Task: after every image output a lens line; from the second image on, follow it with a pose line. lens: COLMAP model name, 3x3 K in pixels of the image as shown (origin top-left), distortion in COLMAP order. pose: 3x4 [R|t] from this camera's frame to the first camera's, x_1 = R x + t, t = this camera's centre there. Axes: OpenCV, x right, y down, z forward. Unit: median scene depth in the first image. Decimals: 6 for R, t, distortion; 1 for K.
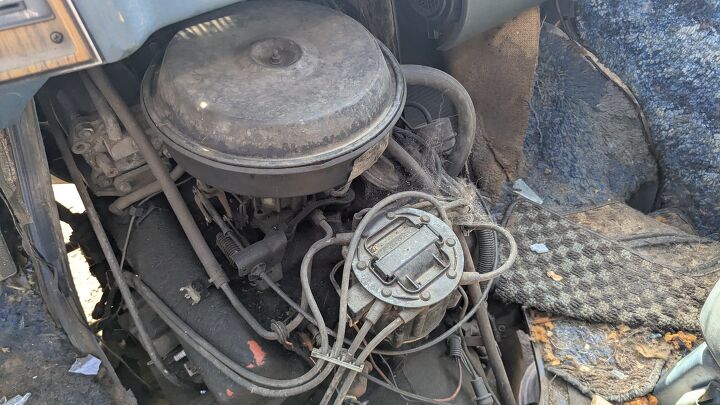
lens RADIAL K [[516.3, 0, 364.1], [0, 516.3, 189.4], [0, 0, 1]] dist [0.052356, -0.060400]
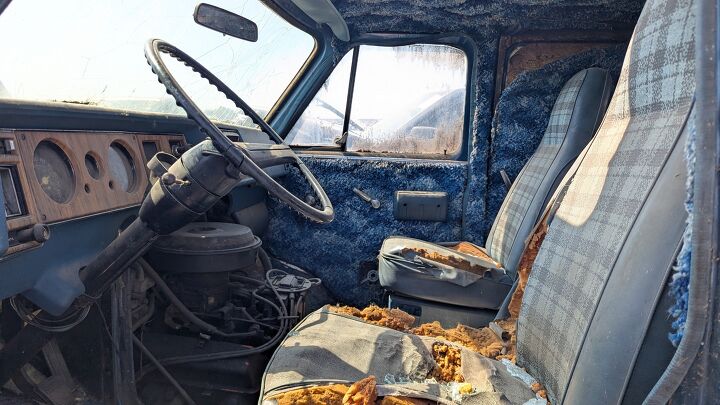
lens RADIAL K [[516.3, 0, 358.2], [0, 516.3, 205.0], [0, 0, 1]] dist [0.052356, -0.060400]
pose [[0.704459, -0.111464, 0.700937, -1.096676], [0.529492, 0.740183, -0.414448, 0.841046], [-0.472626, 0.663103, 0.580448, -0.673000]]
